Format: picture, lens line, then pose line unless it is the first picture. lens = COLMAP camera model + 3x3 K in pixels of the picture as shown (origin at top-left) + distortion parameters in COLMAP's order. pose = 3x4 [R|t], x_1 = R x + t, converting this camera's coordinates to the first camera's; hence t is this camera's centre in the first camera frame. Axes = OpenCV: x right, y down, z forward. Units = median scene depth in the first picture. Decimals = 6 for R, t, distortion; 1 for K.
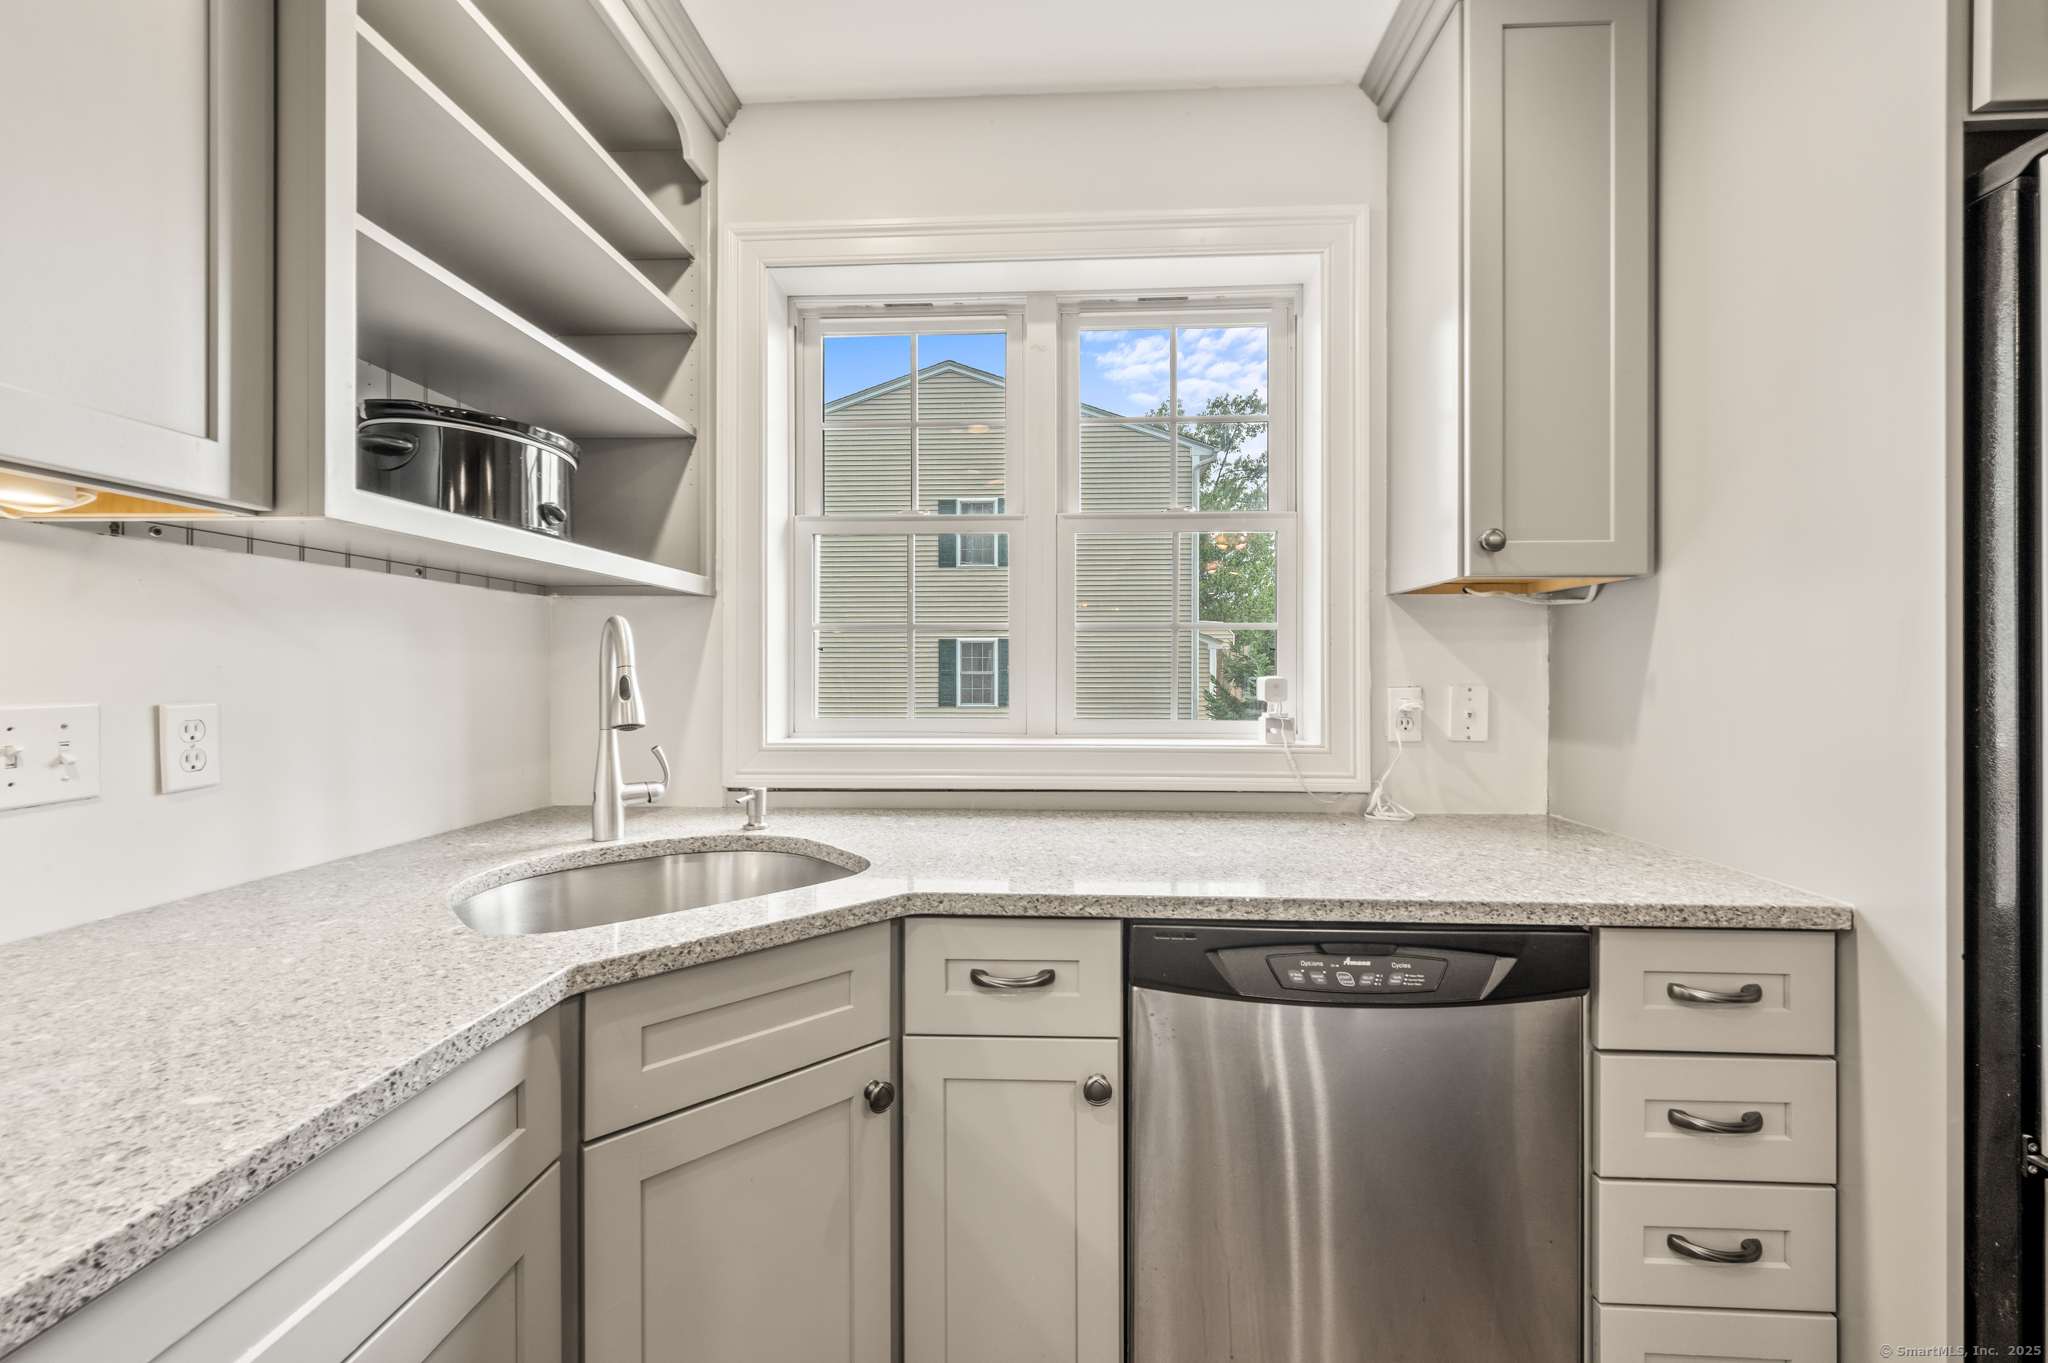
lens RADIAL K [[810.0, 0, 1029.1], [0, 810.0, 675.1], [0, 0, 1]] dist [-0.000554, 0.000310]
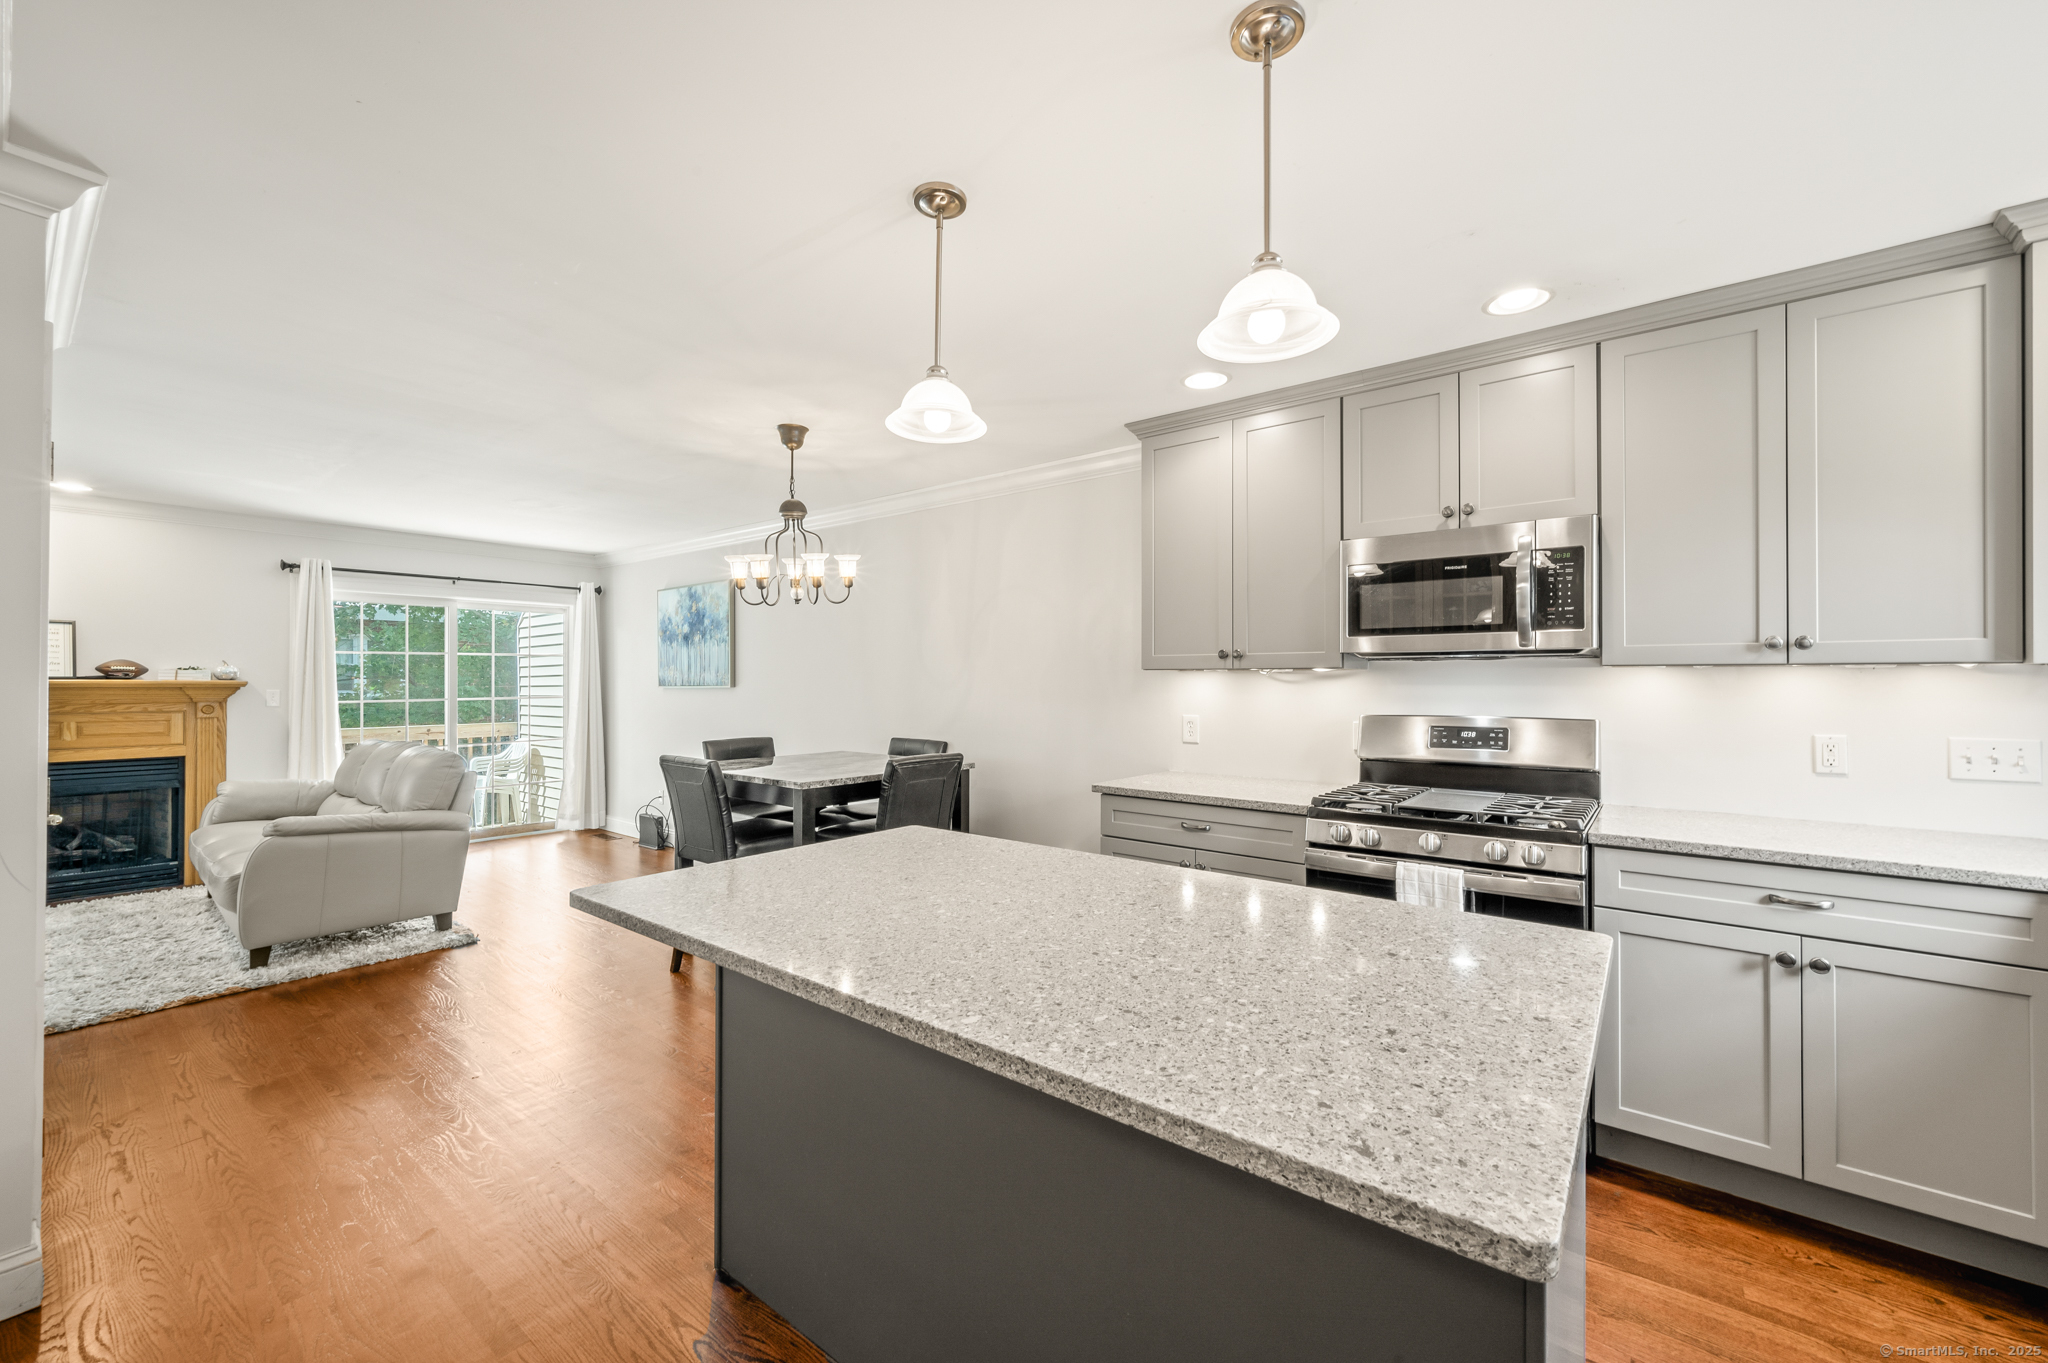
lens RADIAL K [[810.0, 0, 1029.1], [0, 810.0, 675.1], [0, 0, 1]] dist [-0.000554, 0.000310]
pose [[-0.580316, -0.007451, -0.814357, 1.602752], [-0.004242, 0.999972, -0.006127, -0.084643], [0.814380, -0.000101, -0.580331, 0.020815]]
